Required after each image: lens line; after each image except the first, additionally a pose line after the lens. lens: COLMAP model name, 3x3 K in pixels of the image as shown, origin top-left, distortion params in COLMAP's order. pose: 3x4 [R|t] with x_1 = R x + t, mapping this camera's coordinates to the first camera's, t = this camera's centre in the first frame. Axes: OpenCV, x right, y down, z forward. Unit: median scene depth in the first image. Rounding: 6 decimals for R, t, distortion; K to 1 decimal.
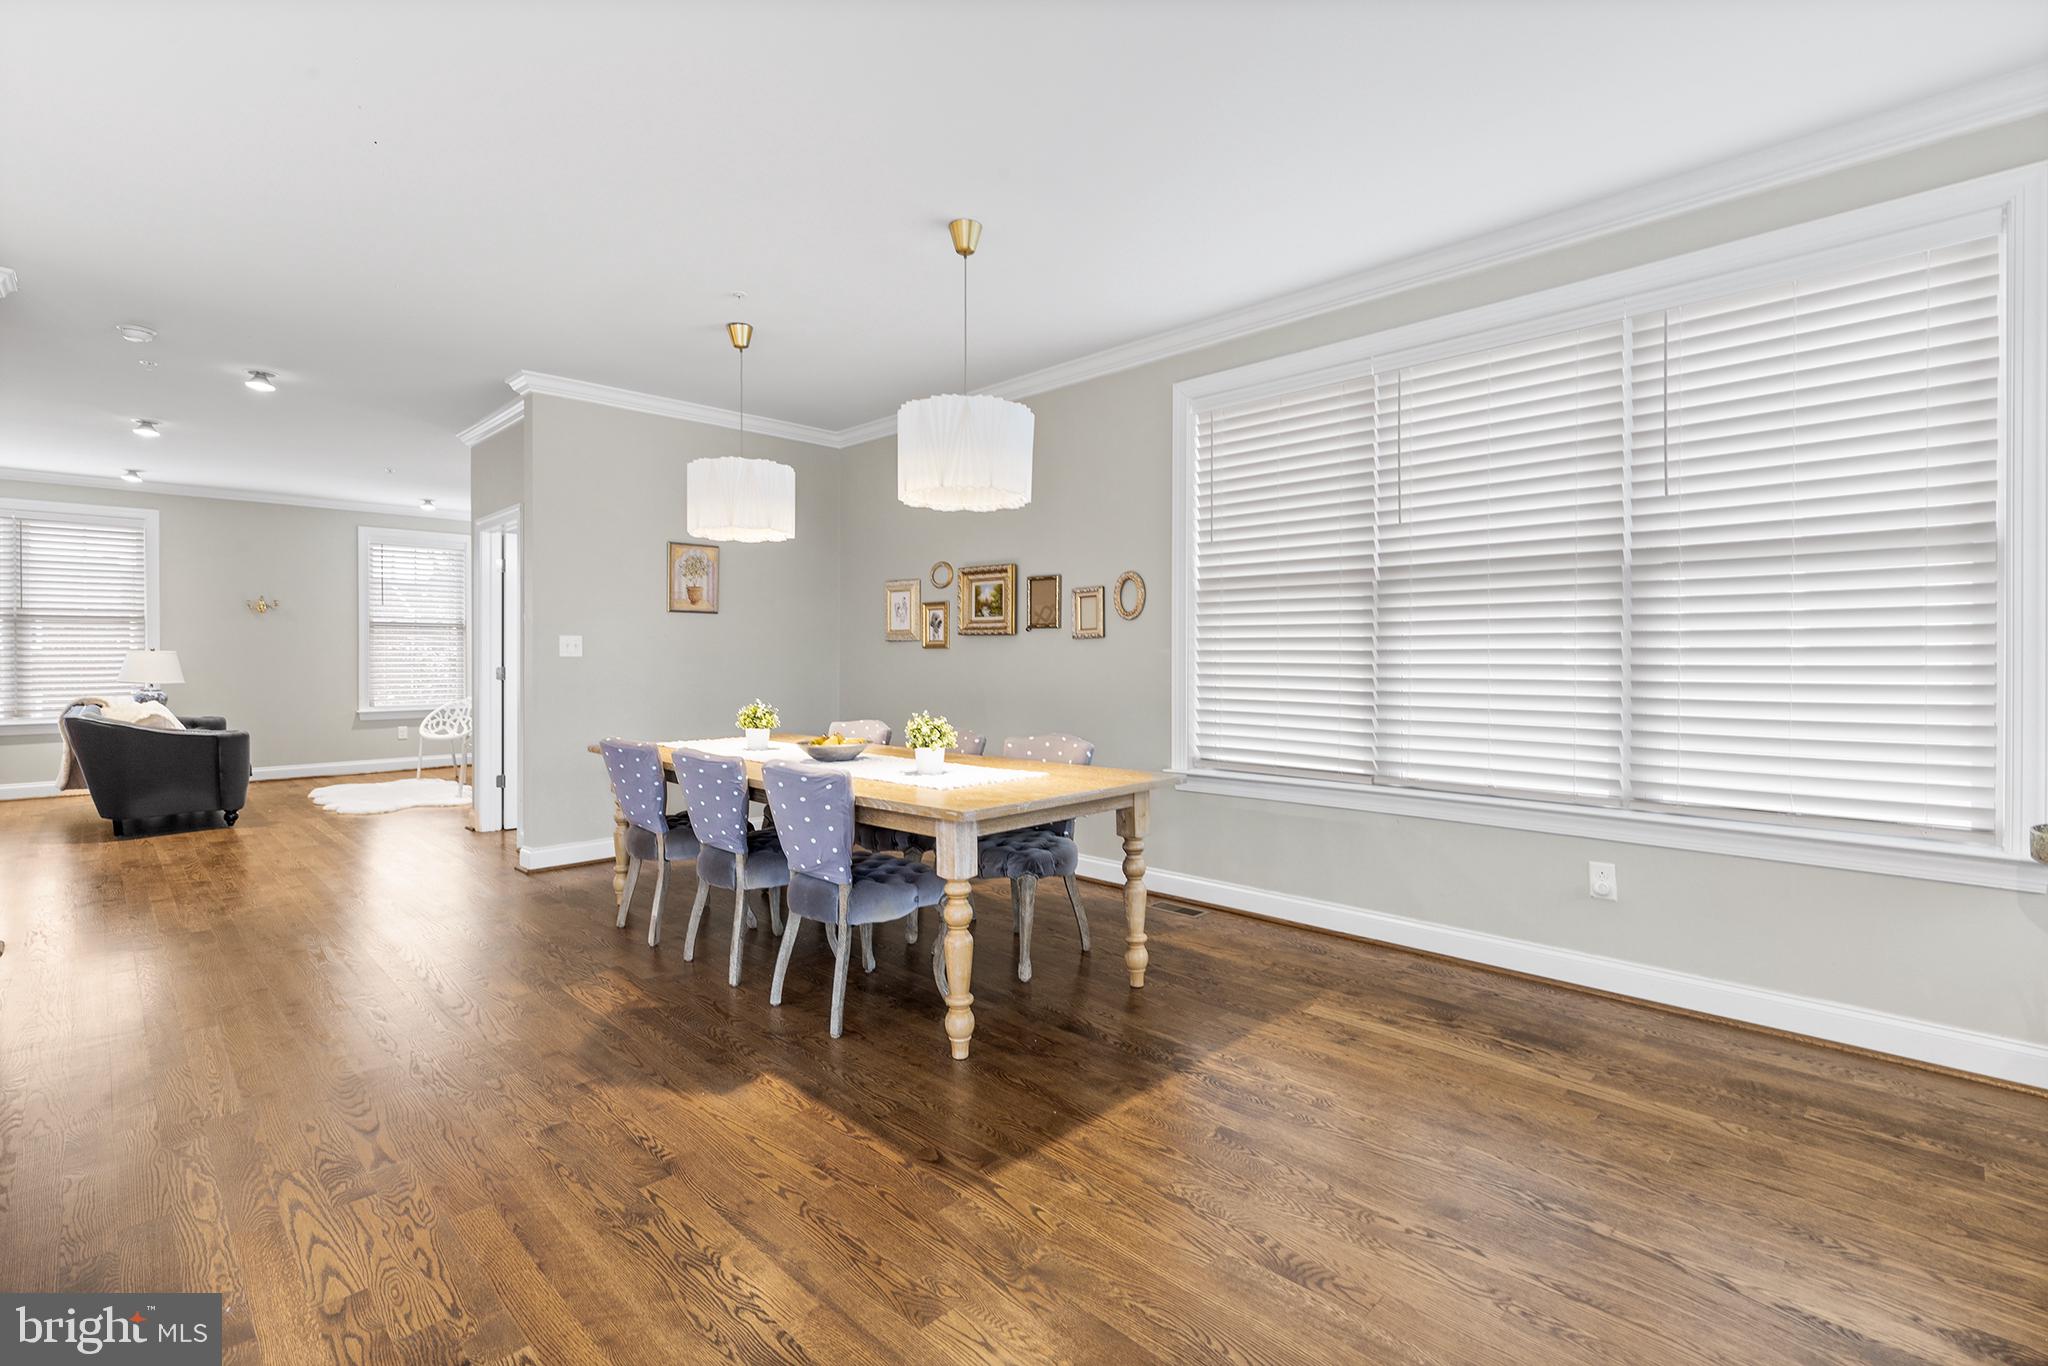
lens RADIAL K [[926.9, 0, 1032.8], [0, 926.9, 665.0], [0, 0, 1]] dist [0.001624, 0.000396]
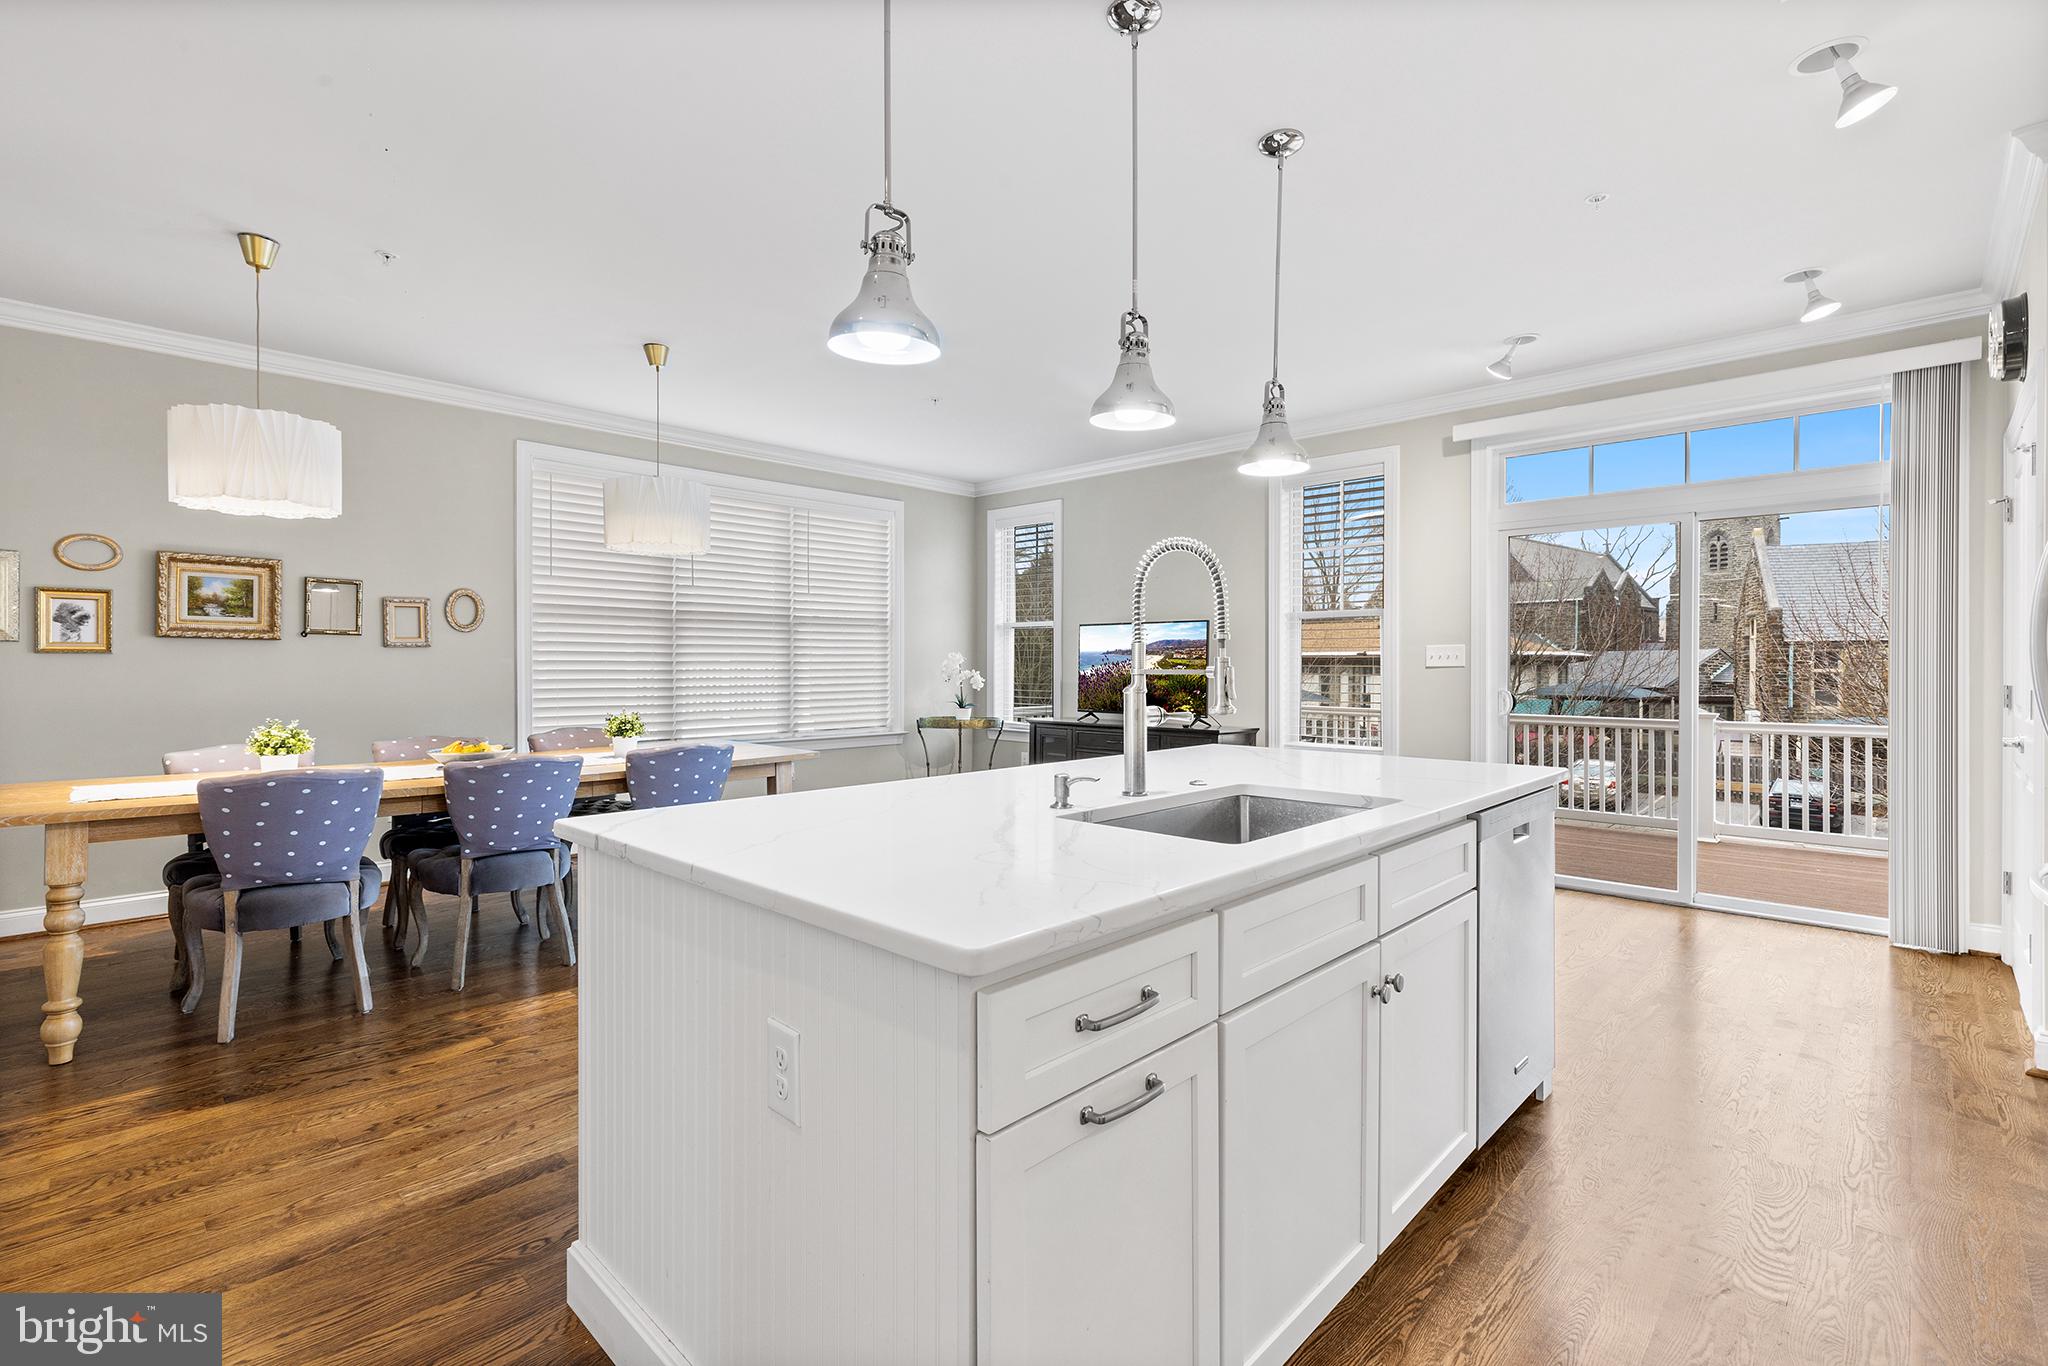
lens RADIAL K [[926.9, 0, 996.1], [0, 926.9, 638.2], [0, 0, 1]] dist [0.001624, 0.000396]
pose [[0.001680, 0.018841, 0.999821, -0.869566], [0.009407, 0.999778, -0.018856, -0.009973], [-0.999954, 0.009437, 0.001502, 0.297639]]
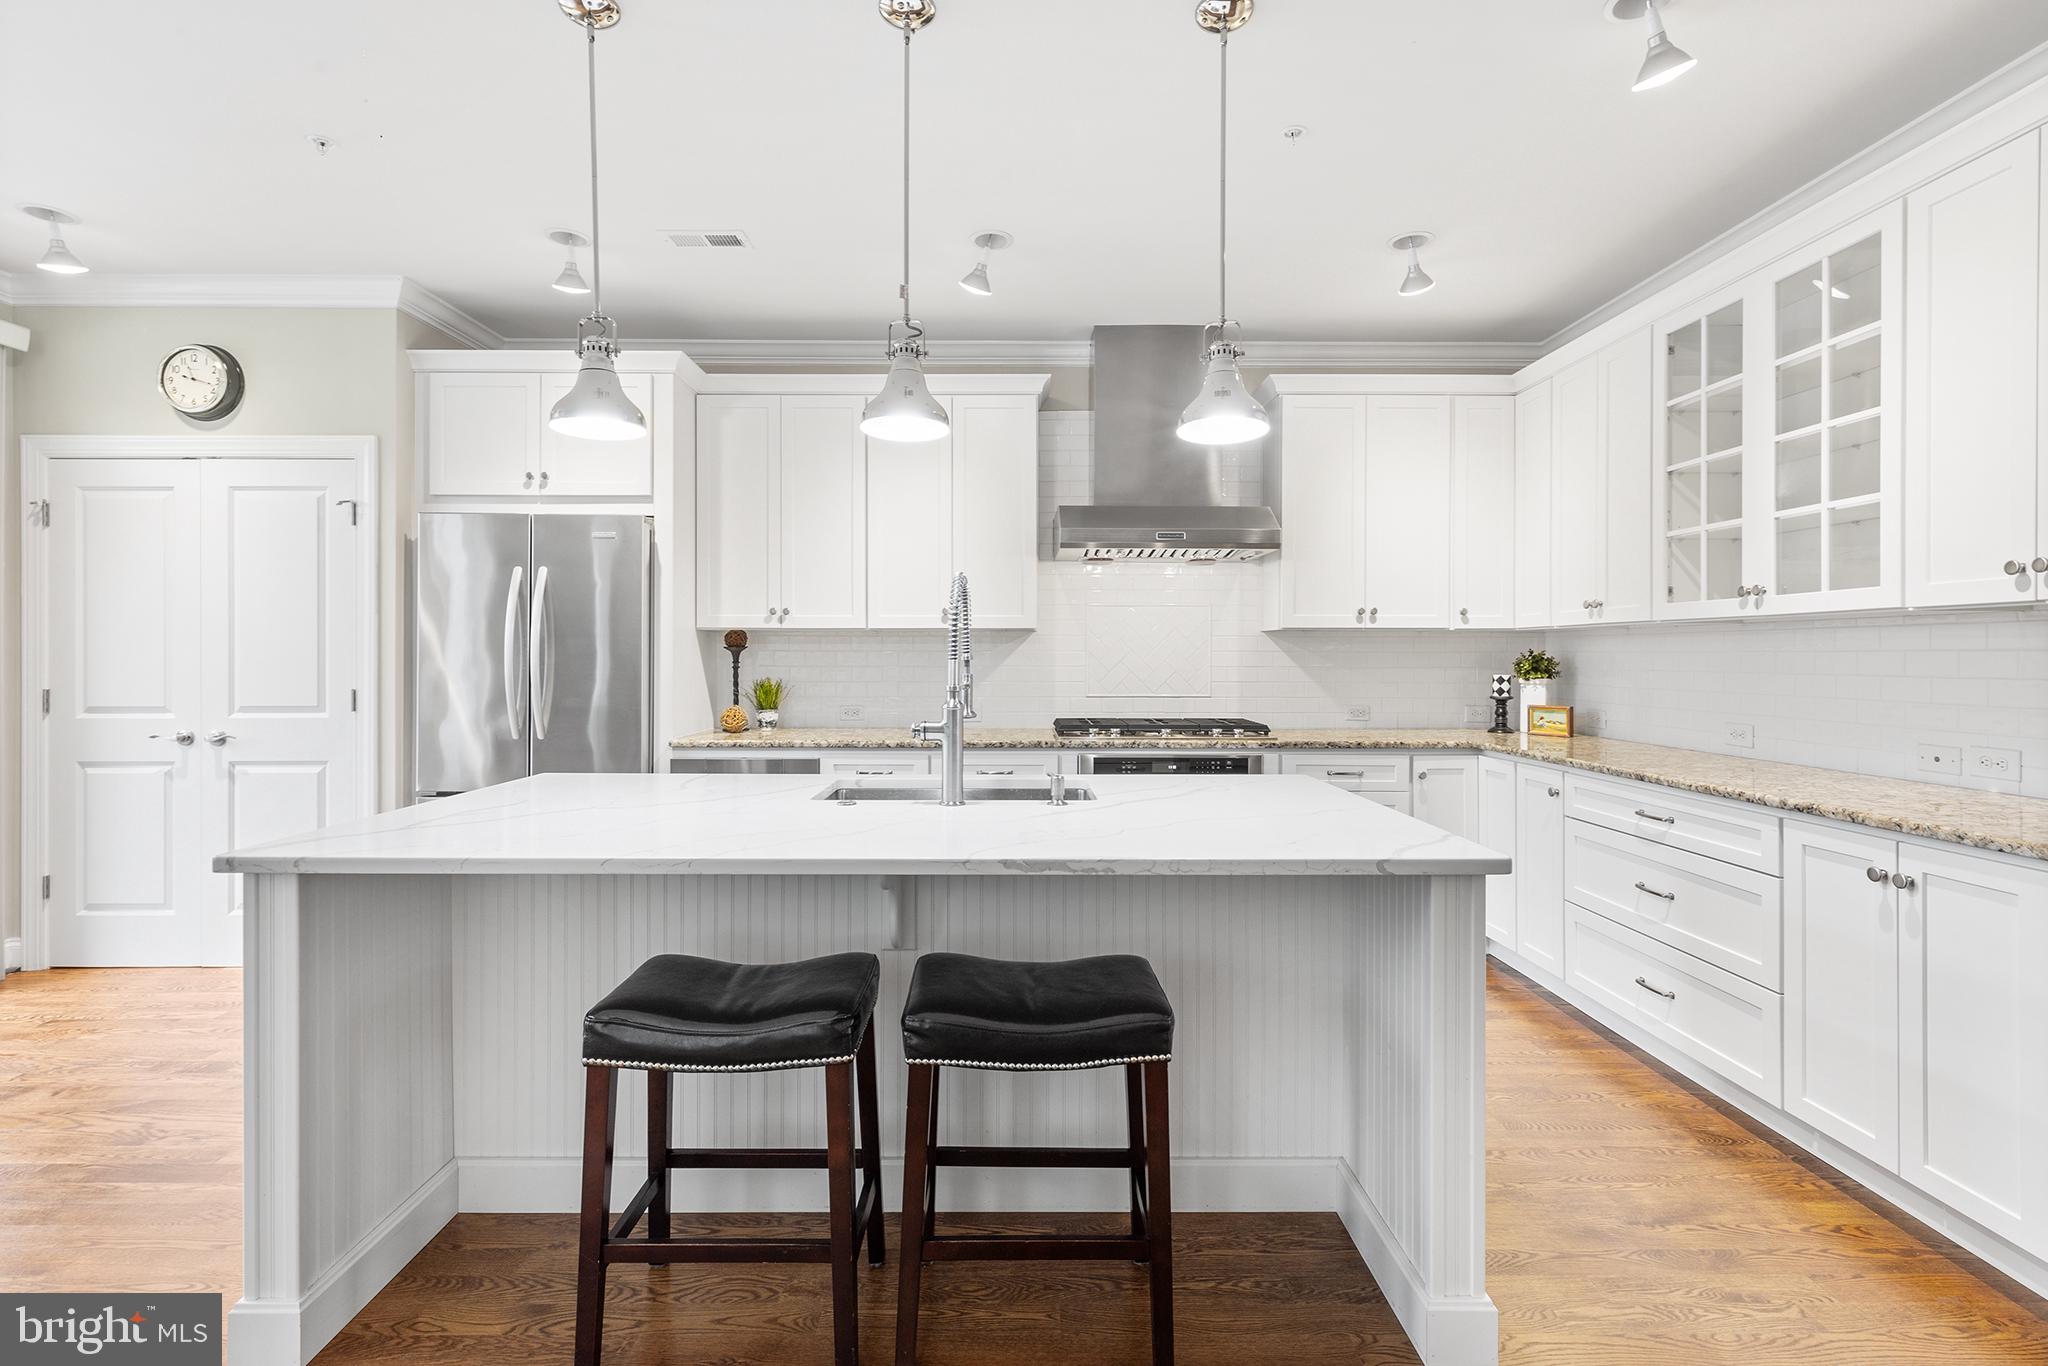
lens RADIAL K [[926.9, 0, 1016.0], [0, 926.9, 655.9], [0, 0, 1]] dist [0.001624, 0.000396]
pose [[-0.706863, 0.000092, -0.707350, -0.227703], [-0.008525, 0.999926, 0.008650, -0.016471], [0.707299, 0.012145, -0.706810, 0.542963]]
